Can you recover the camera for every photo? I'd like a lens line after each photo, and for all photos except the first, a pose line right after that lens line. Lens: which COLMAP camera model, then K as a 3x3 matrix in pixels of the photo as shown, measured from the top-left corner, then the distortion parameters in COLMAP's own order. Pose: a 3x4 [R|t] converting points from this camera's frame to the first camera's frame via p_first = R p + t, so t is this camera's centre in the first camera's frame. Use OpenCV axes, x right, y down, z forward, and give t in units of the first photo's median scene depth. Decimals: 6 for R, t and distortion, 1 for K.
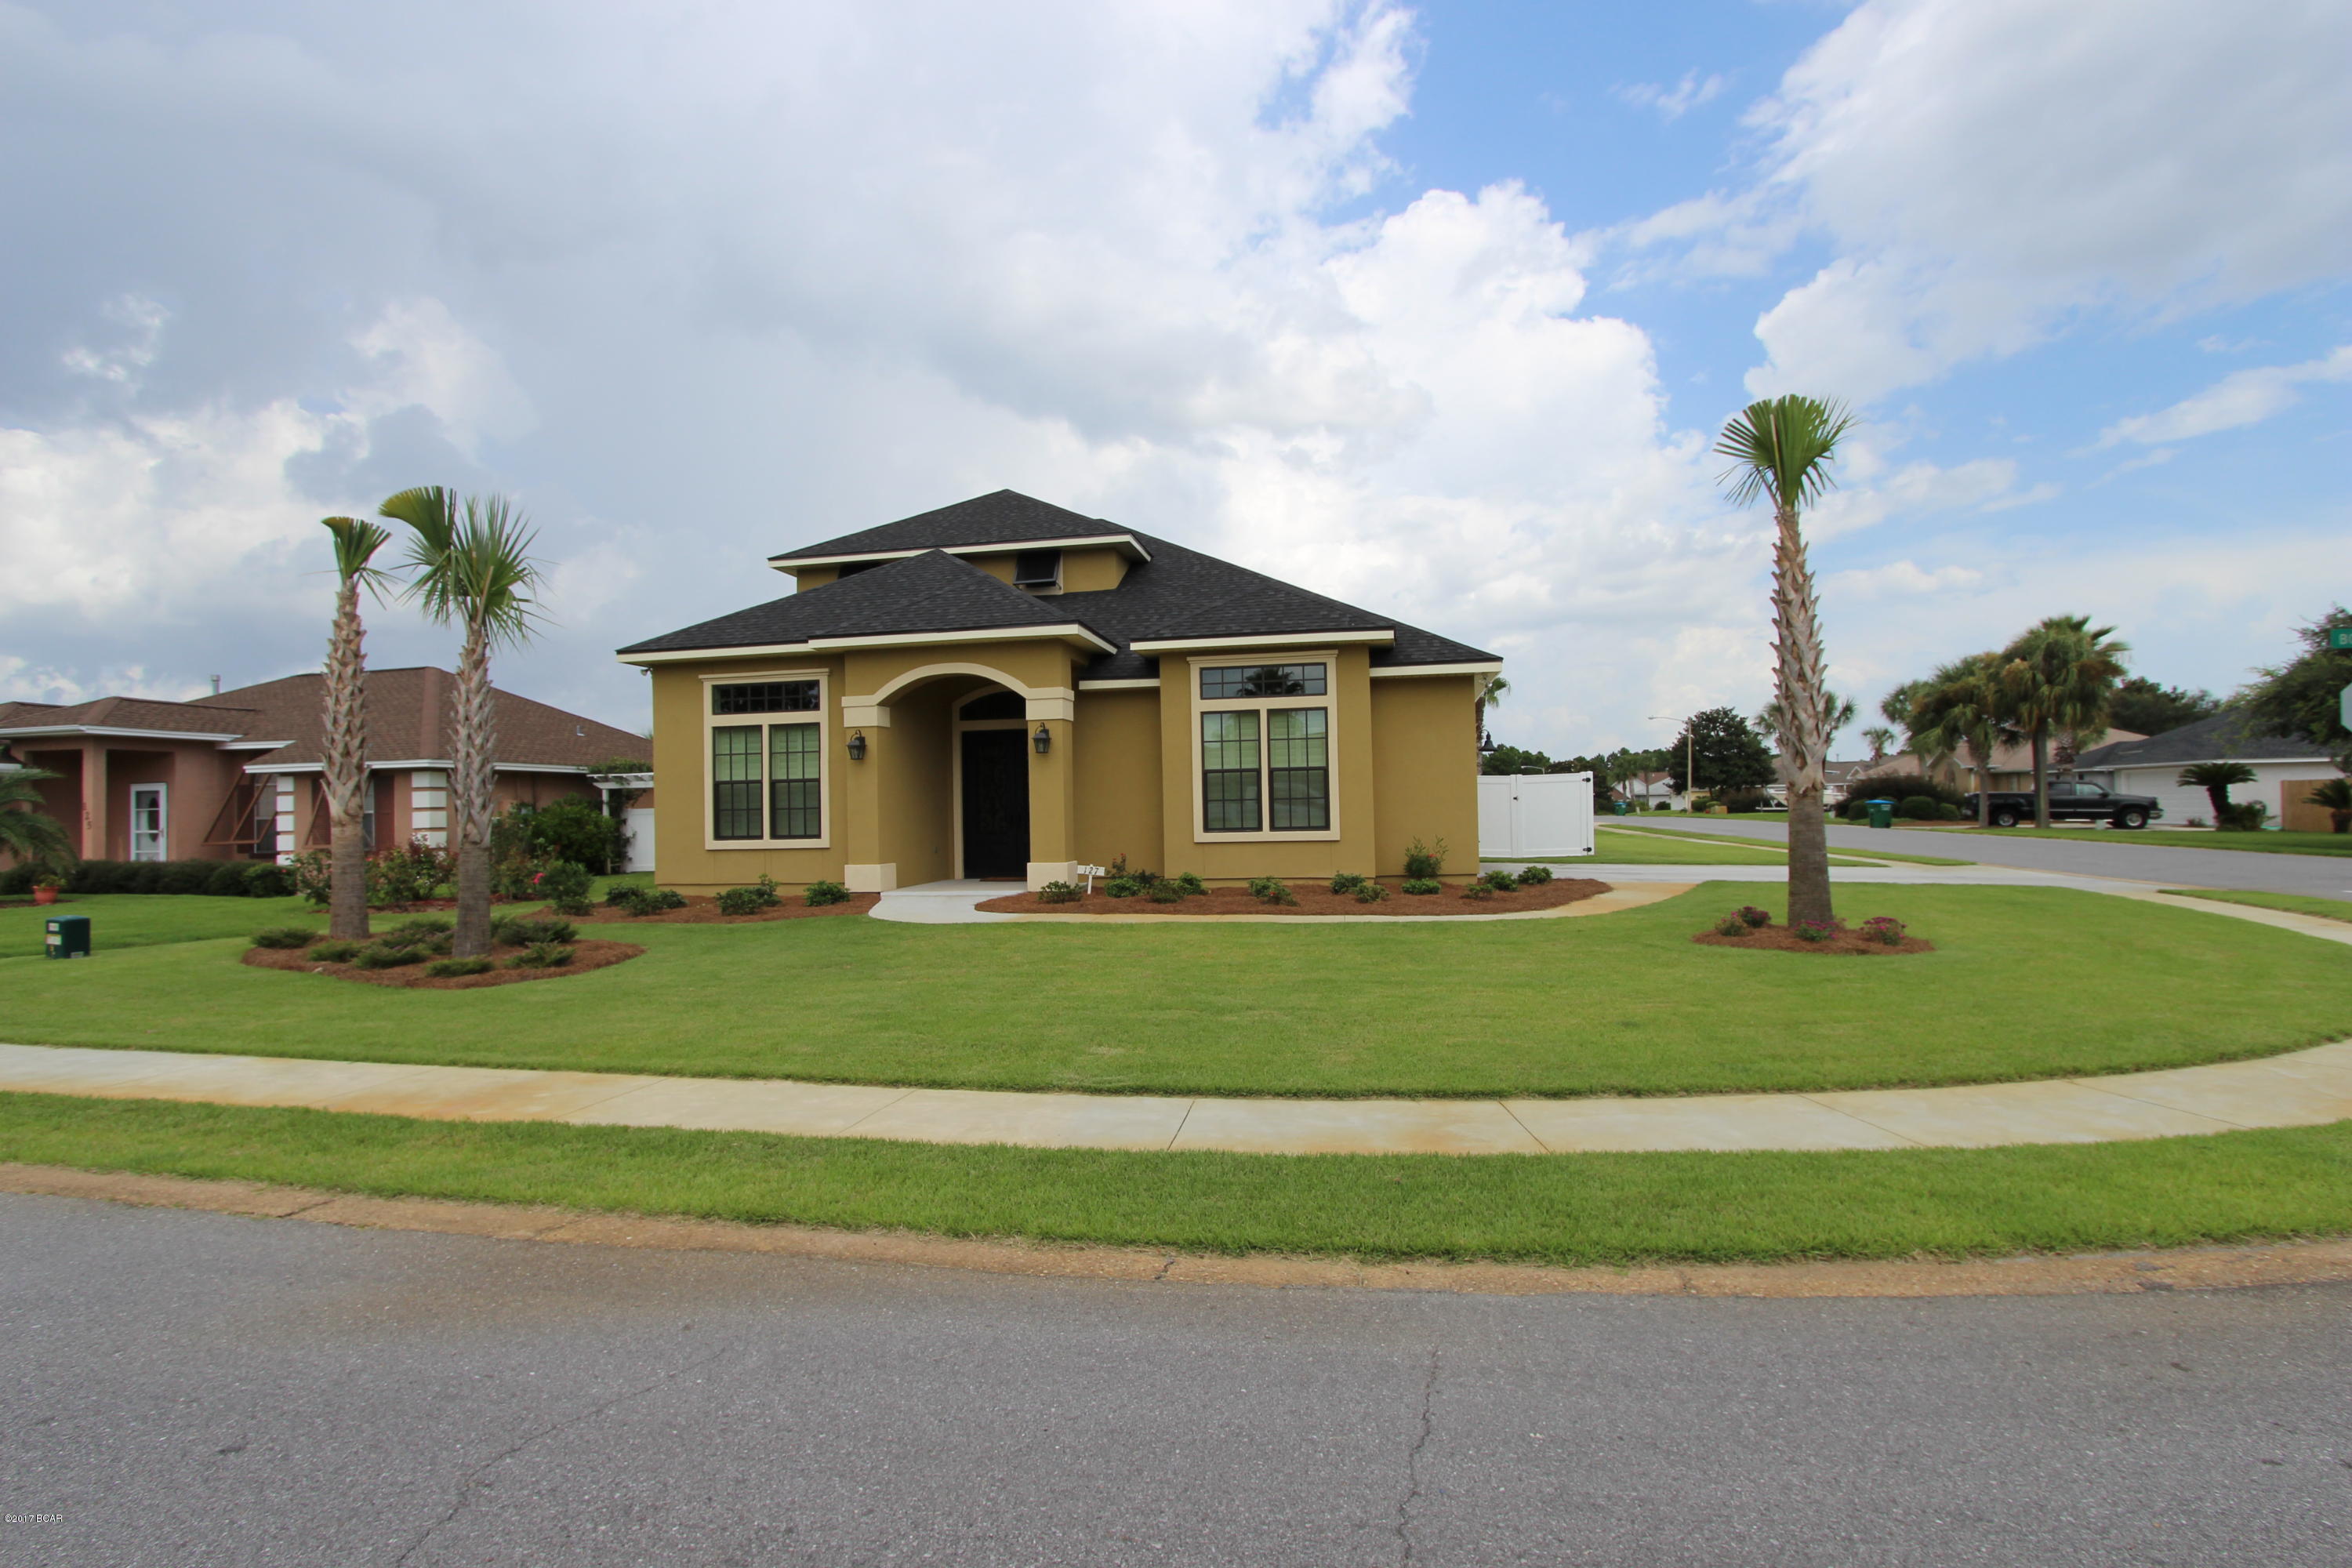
lens RADIAL K [[1118.0, 0, 1158.6], [0, 1118.0, 789.6], [0, 0, 1]] dist [-0.026729, 0.002143]
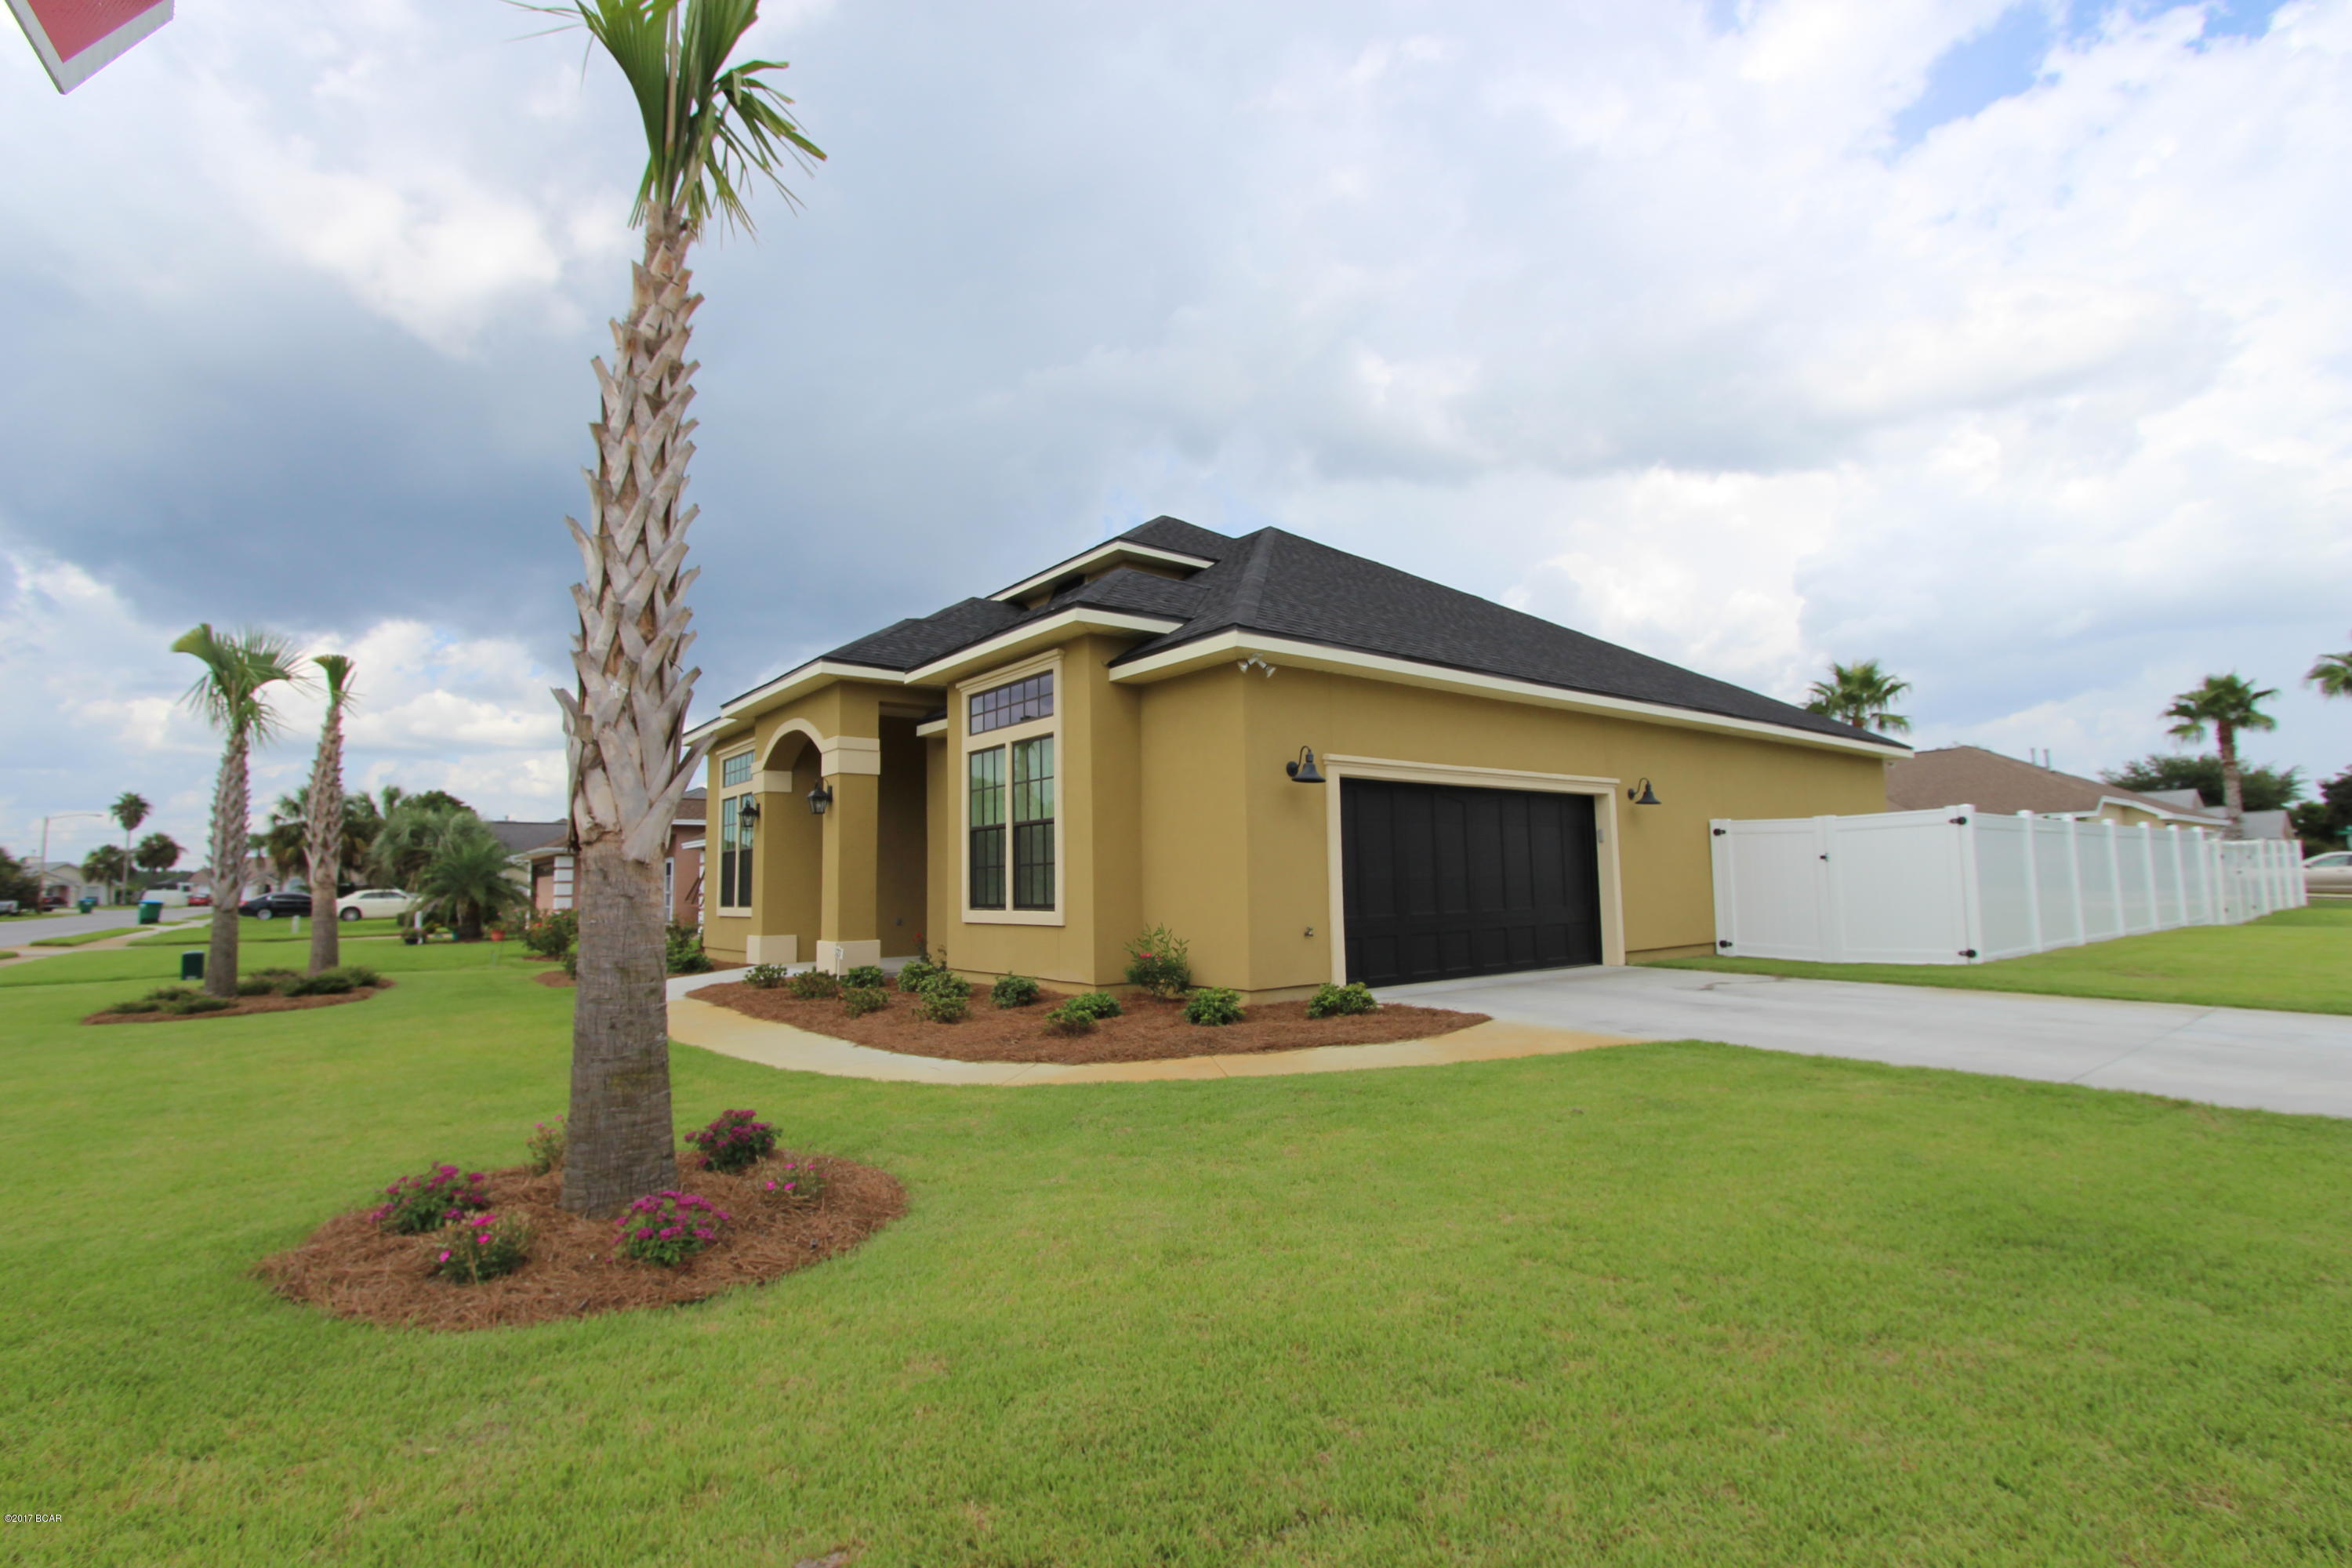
lens RADIAL K [[1118.0, 0, 1175.6], [0, 1118.0, 777.6], [0, 0, 1]] dist [-0.026729, 0.002143]
pose [[0.757135, -0.055971, -0.650856, 0.628383], [0.010717, 0.997253, -0.073293, 0.005471], [0.653171, 0.048517, 0.755655, 0.504220]]
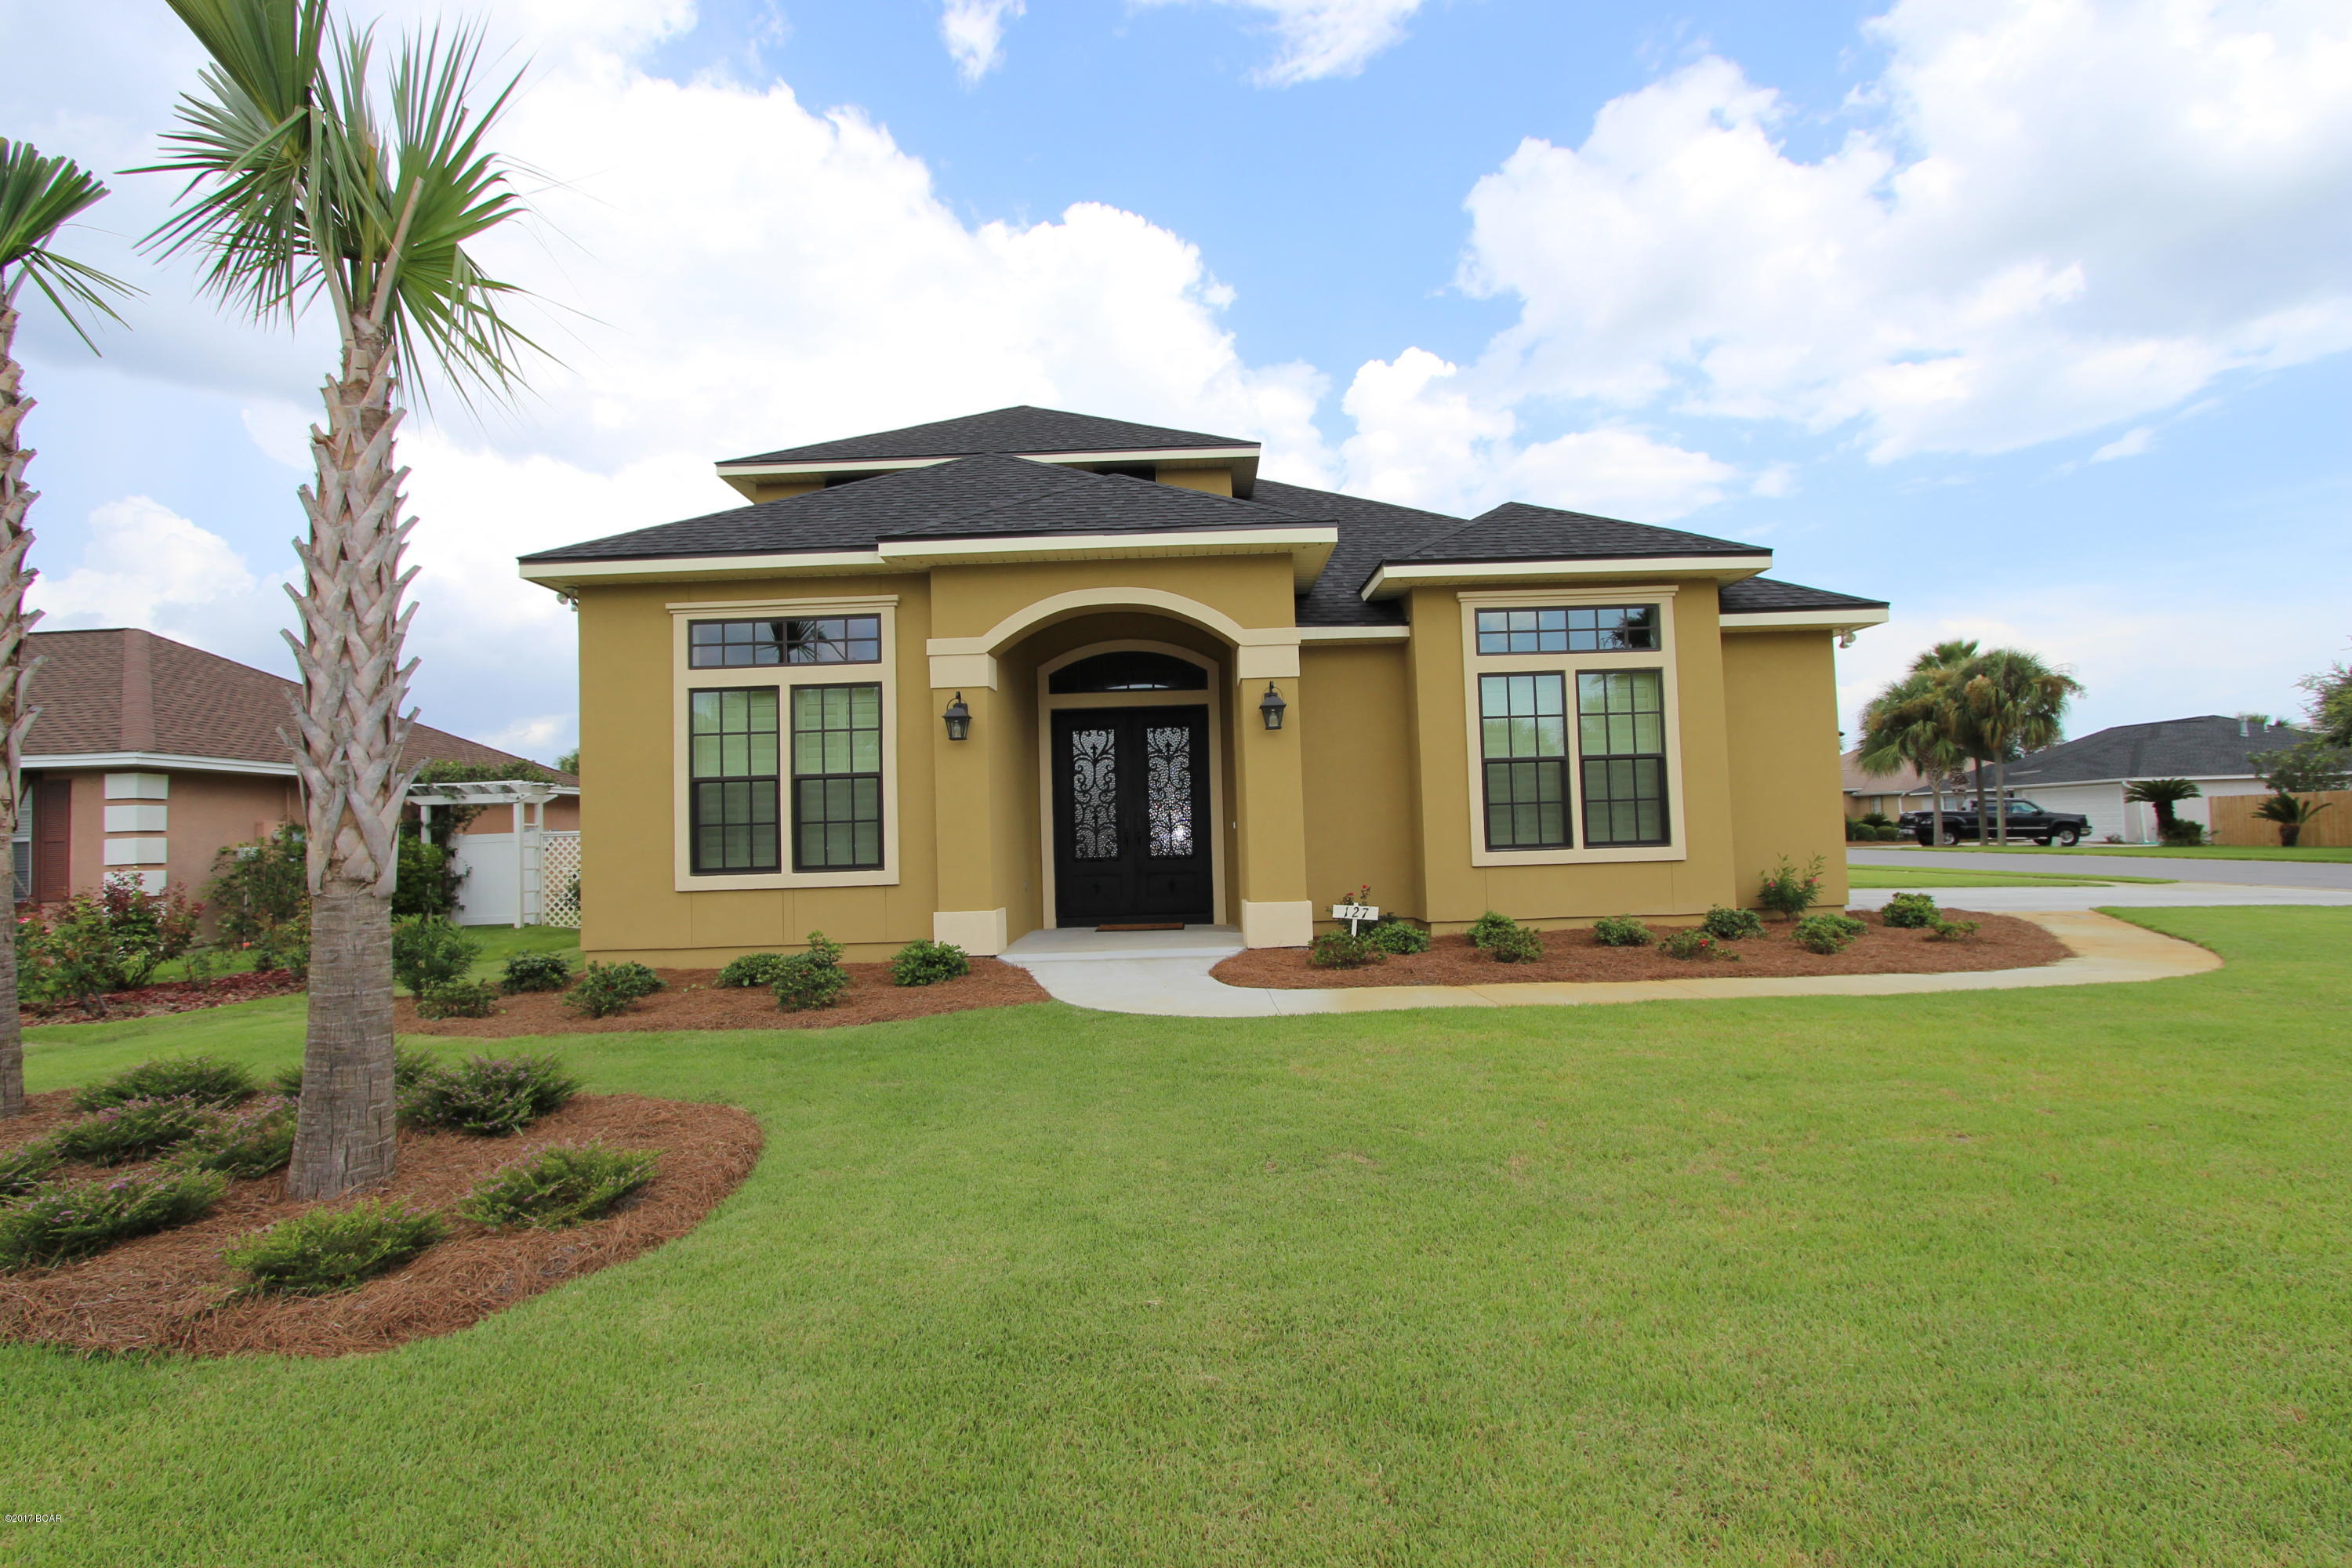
lens RADIAL K [[1118.0, 0, 1172.9], [0, 1118.0, 784.6], [0, 0, 1]] dist [-0.026729, 0.002143]
pose [[0.981256, 0.000092, 0.192709, -0.267377], [0.006529, 0.999410, -0.033722, 0.018772], [-0.192598, 0.034348, 0.980676, 0.369193]]
